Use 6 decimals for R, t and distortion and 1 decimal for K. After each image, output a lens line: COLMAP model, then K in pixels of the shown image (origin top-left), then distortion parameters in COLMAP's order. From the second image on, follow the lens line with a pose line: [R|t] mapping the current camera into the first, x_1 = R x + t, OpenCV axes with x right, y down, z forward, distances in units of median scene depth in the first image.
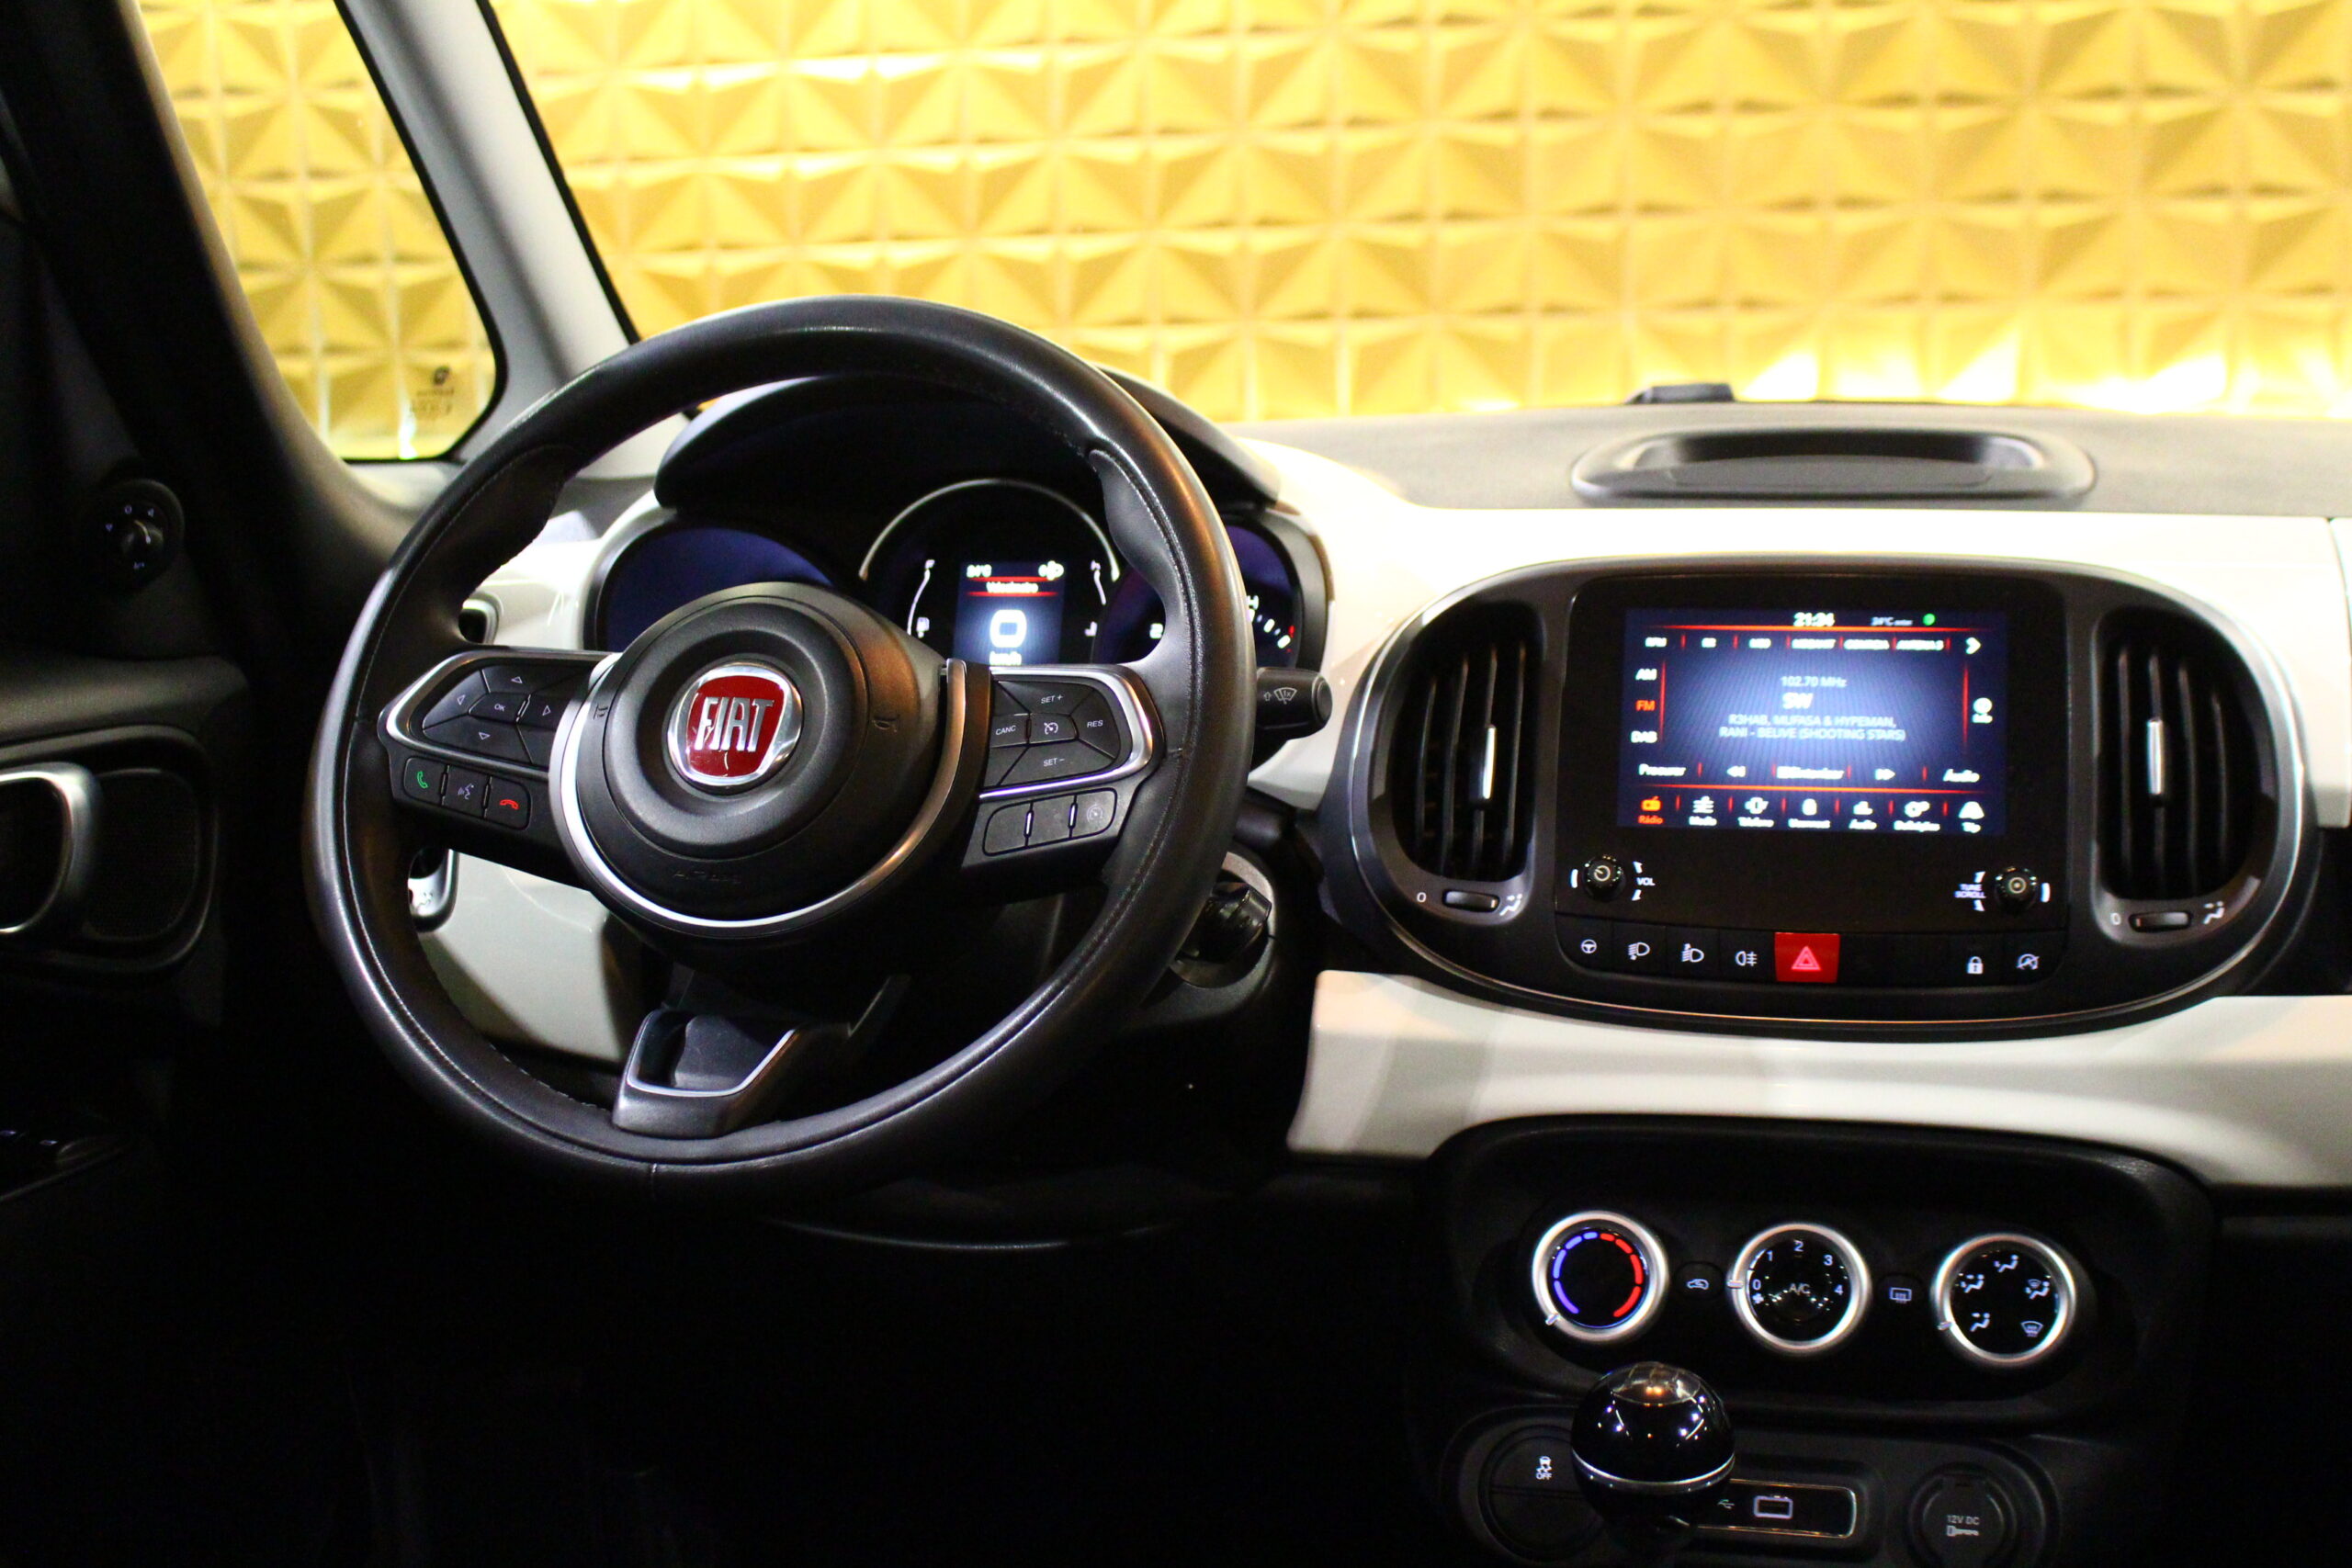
lens RADIAL K [[2852.0, 0, 1176.0], [0, 2852.0, 784.0], [0, 0, 1]] dist [-0.109195, 0.063480]
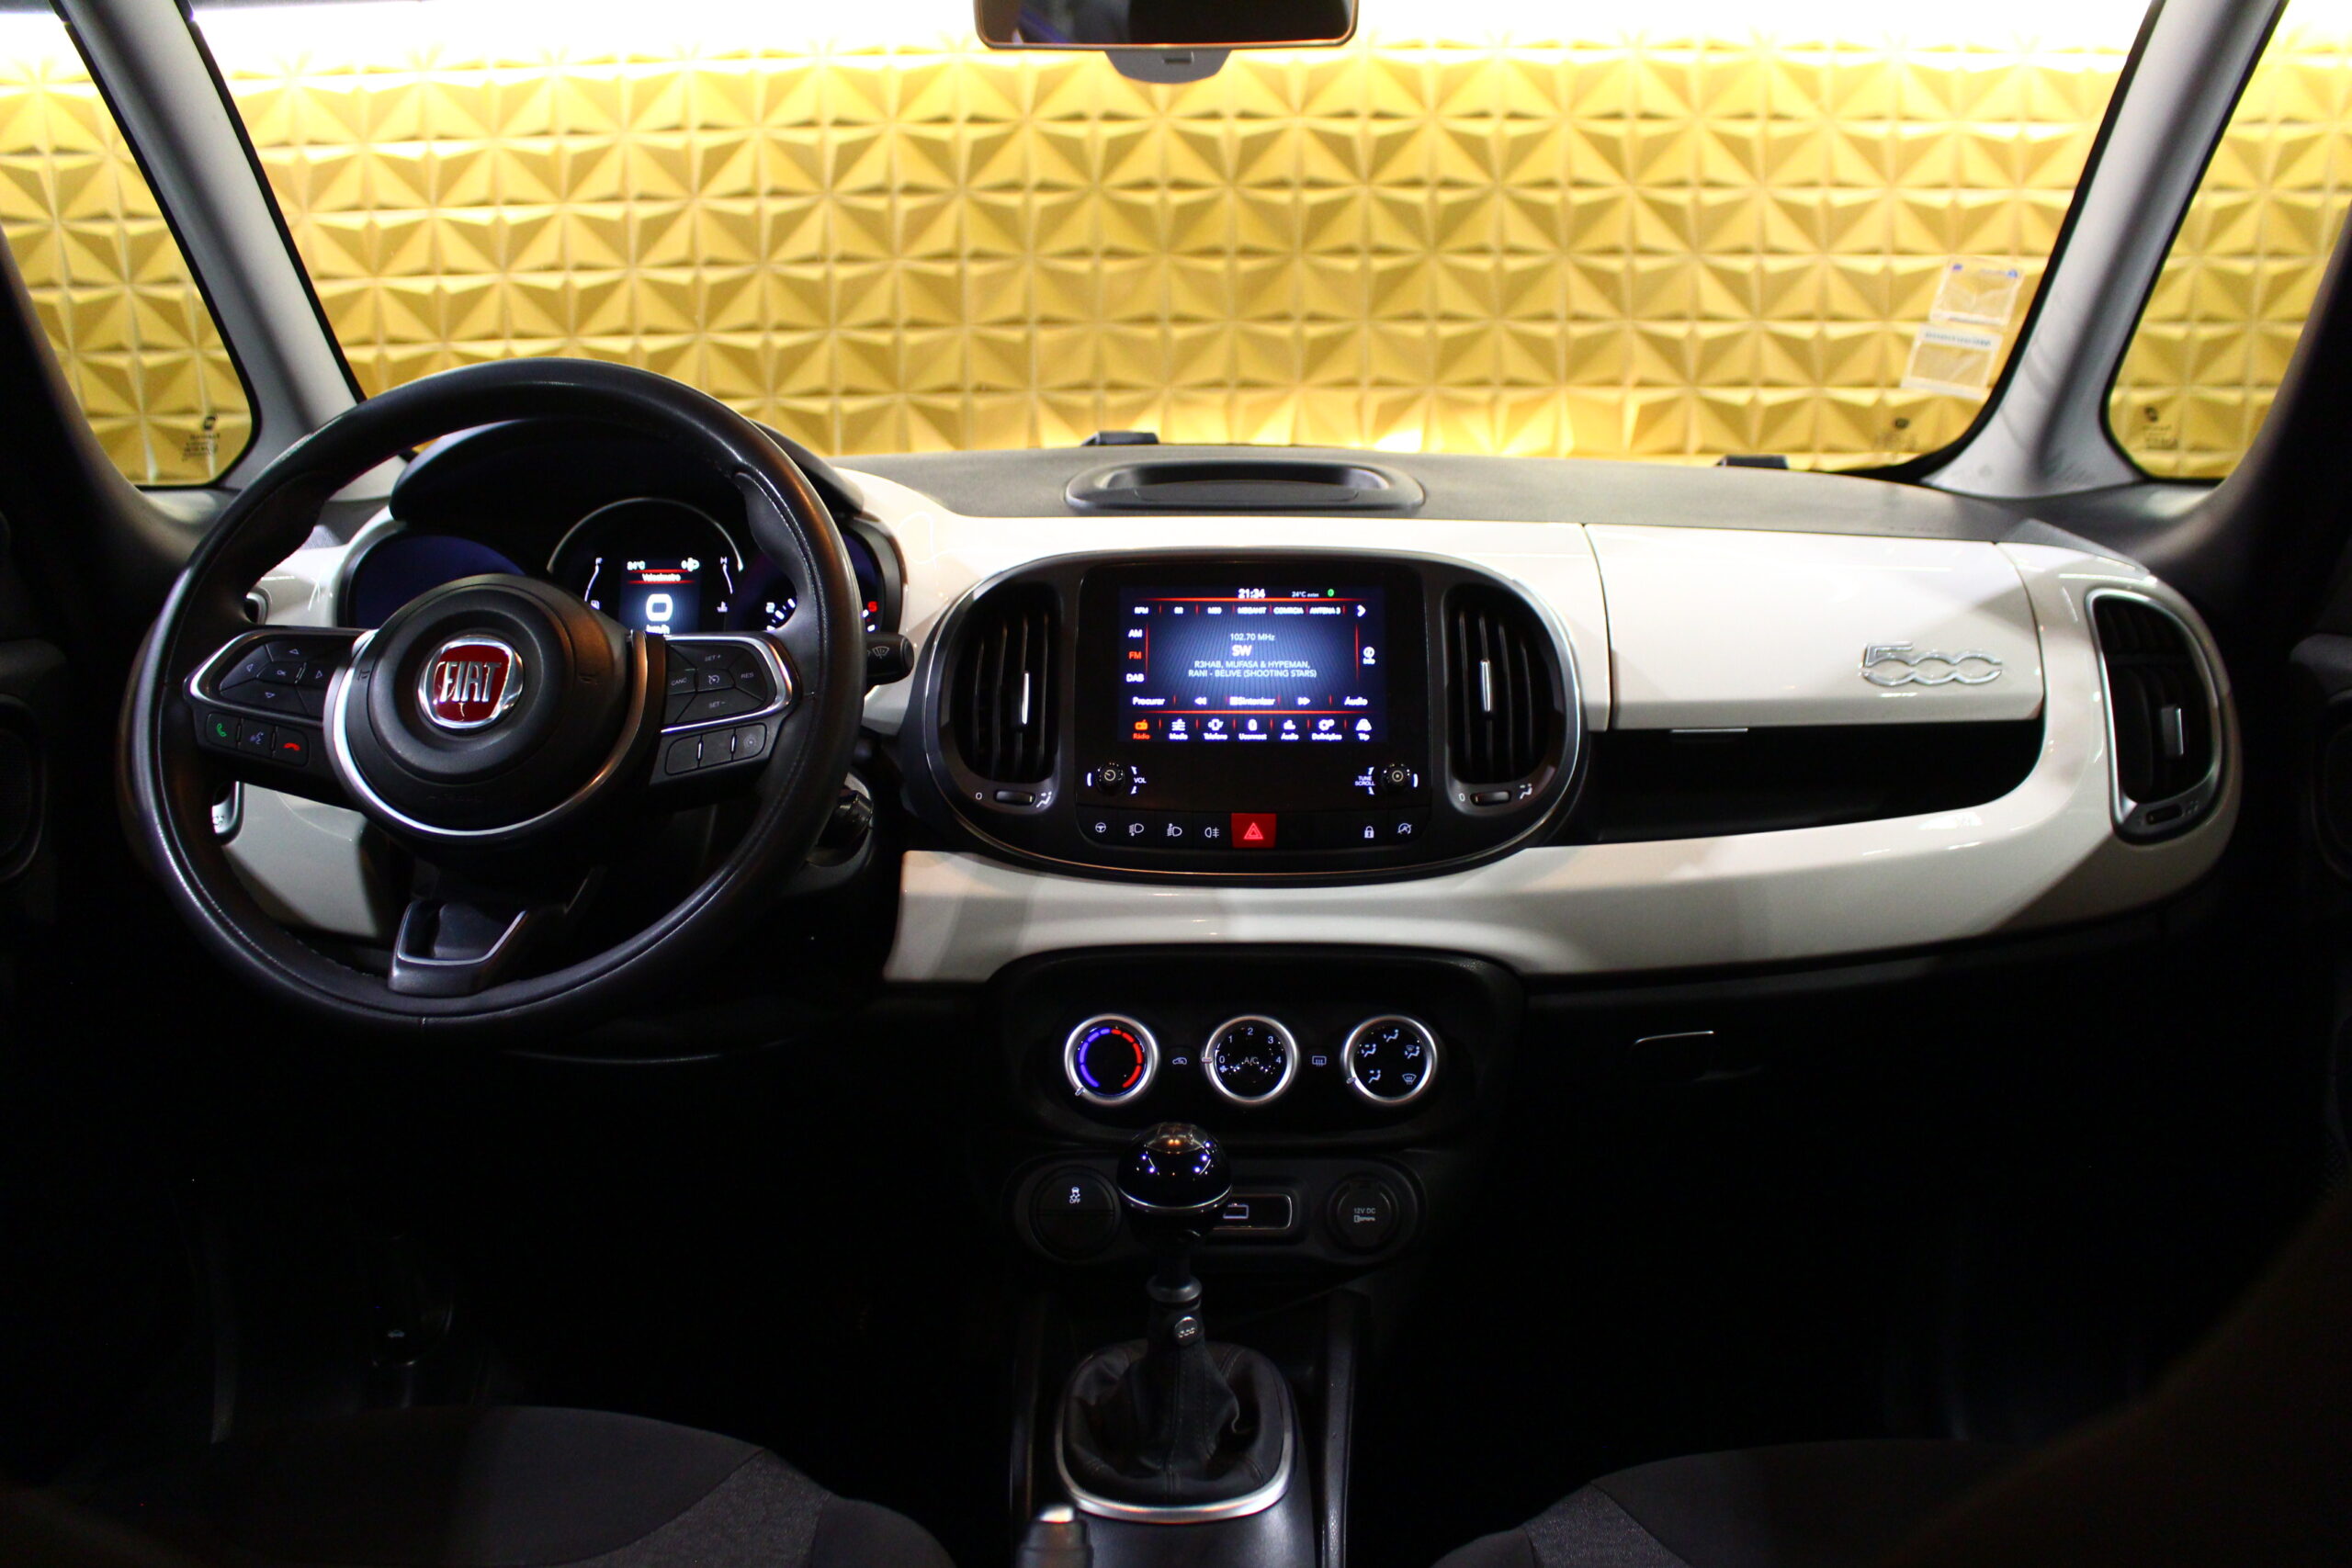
lens RADIAL K [[1913.9, 0, 1176.0], [0, 1913.9, 784.0], [0, 0, 1]] dist [-0.173257, 0.131436]
pose [[0.970180, -0.029775, 0.240551, -0.045332], [0.020766, 0.998988, 0.039901, -0.001376], [-0.241495, -0.033716, 0.969816, 0.073905]]
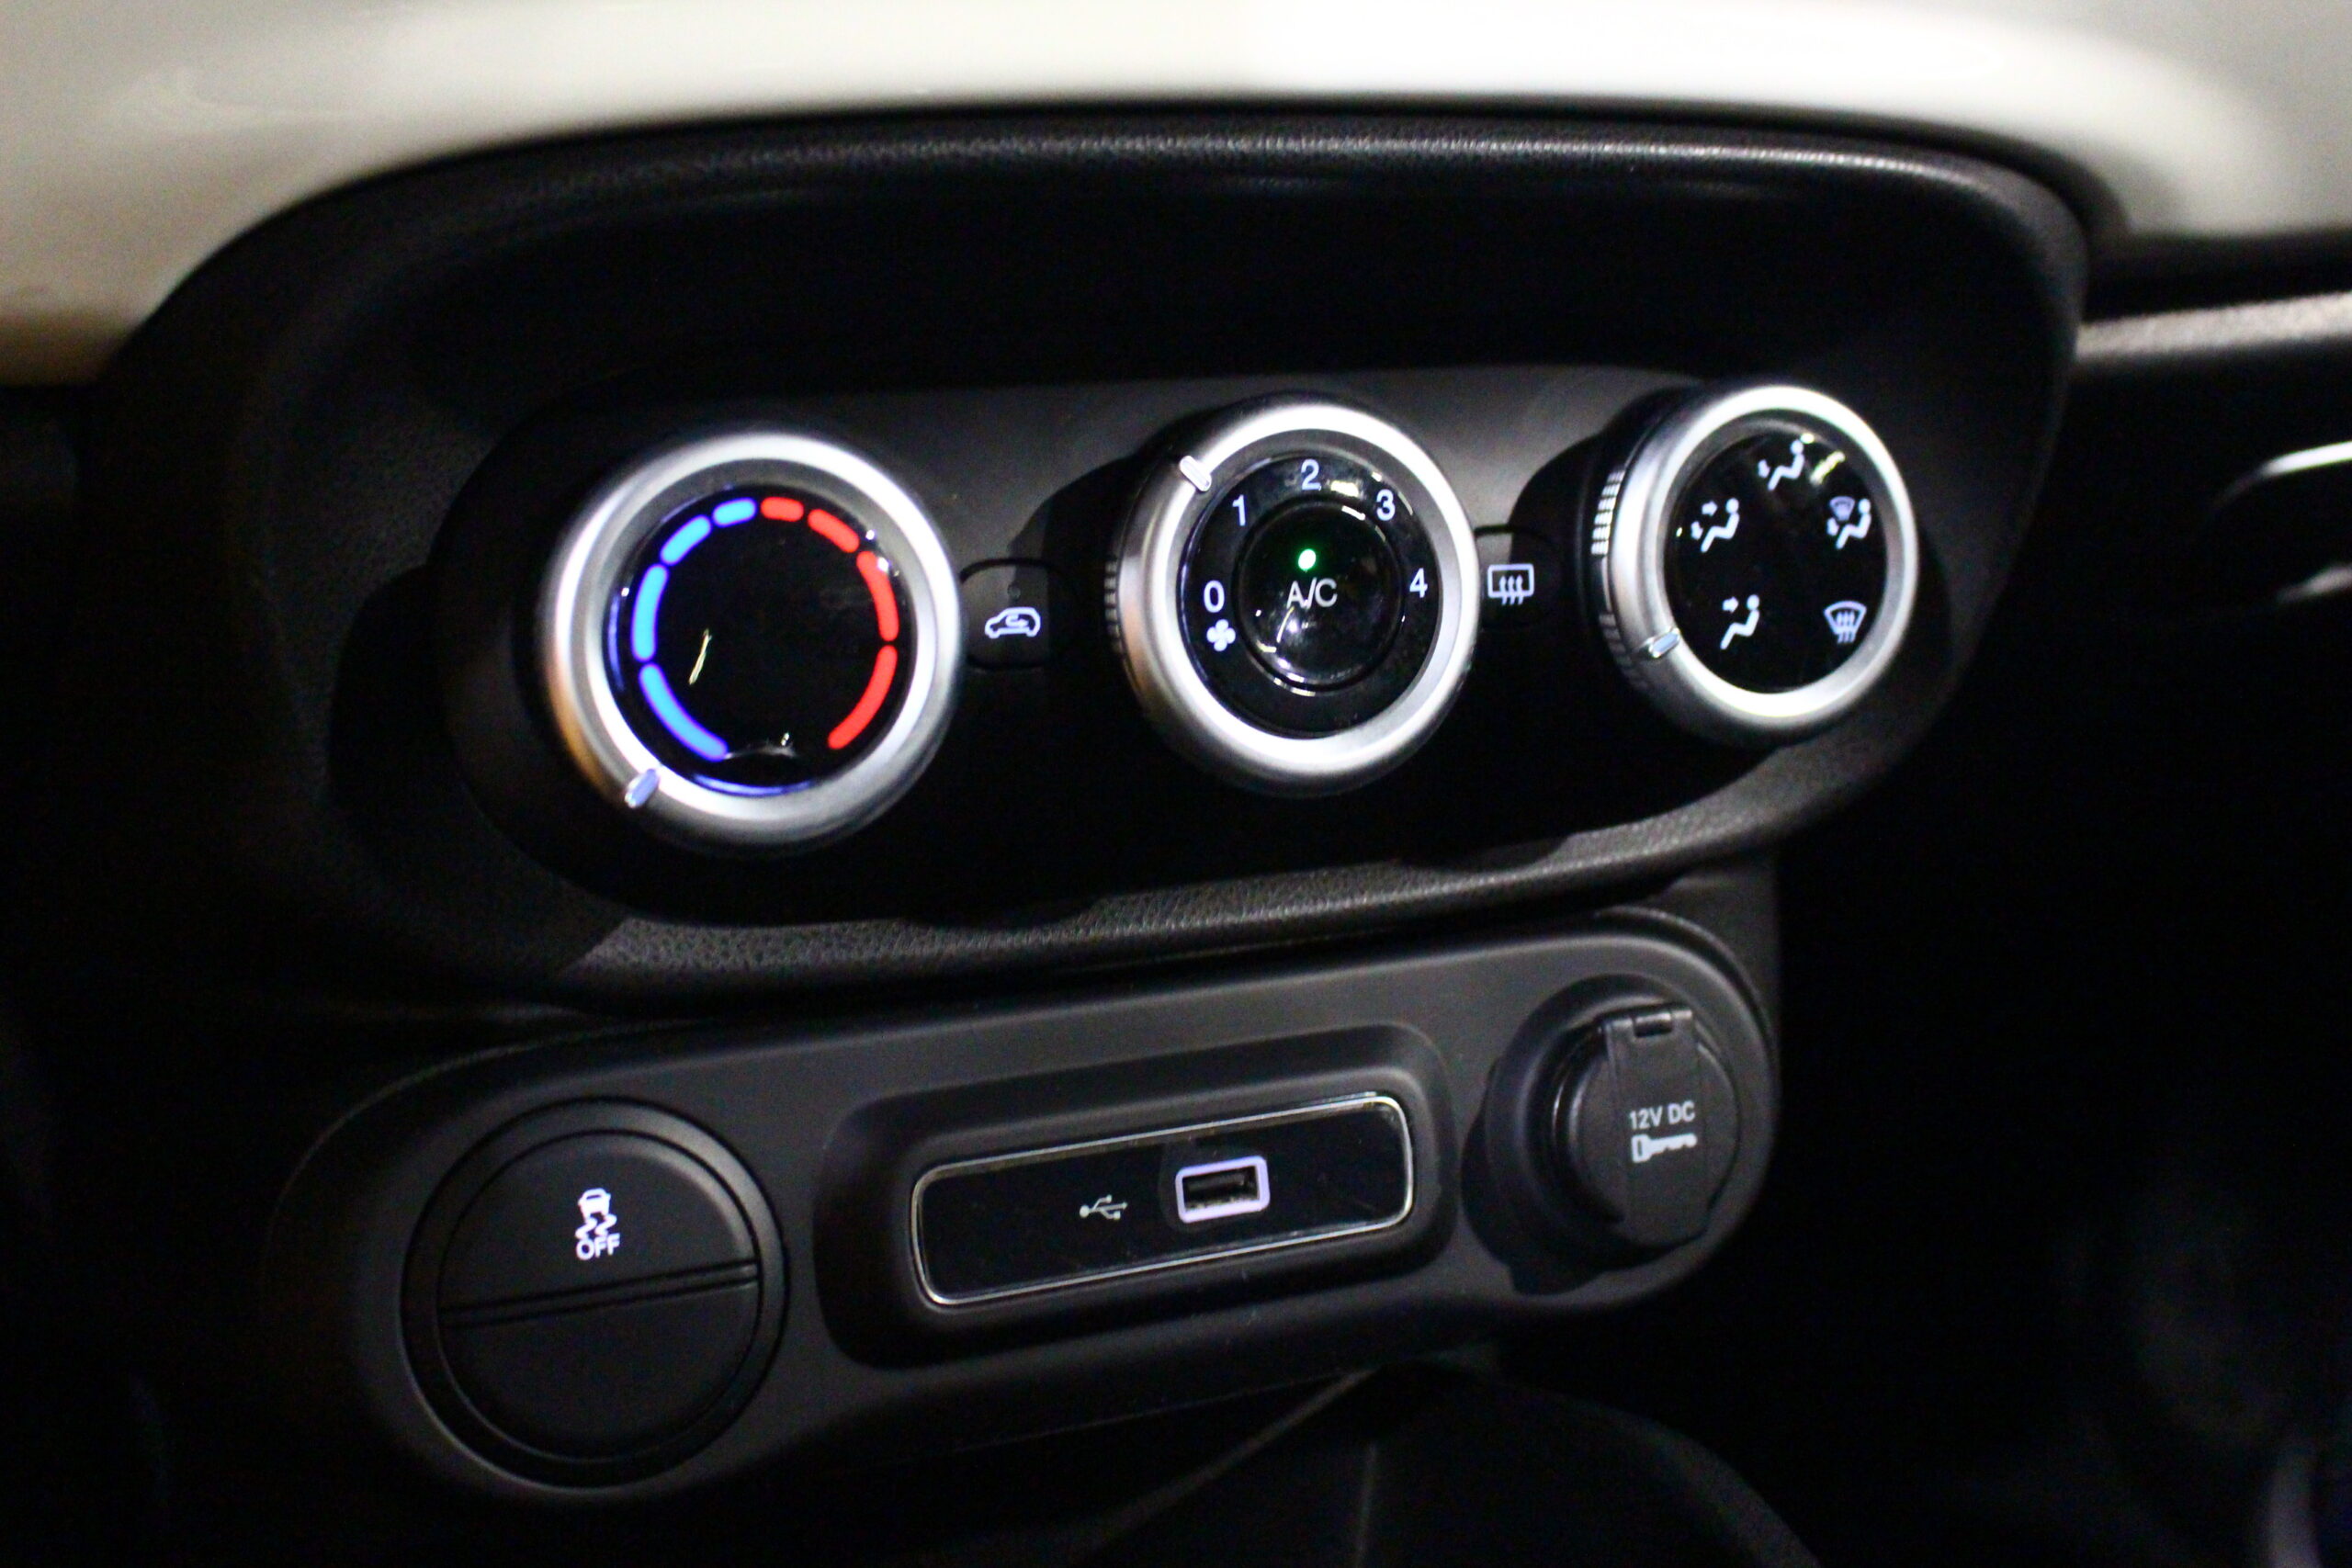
lens RADIAL K [[2852.0, 0, 1176.0], [0, 2852.0, 784.0], [0, 0, 1]] dist [-0.109195, 0.063480]
pose [[0.766598, -0.158264, 0.622318, -0.020571], [0.028668, 0.976620, 0.213052, 0.124065], [-0.641487, -0.145485, 0.753212, 0.732686]]
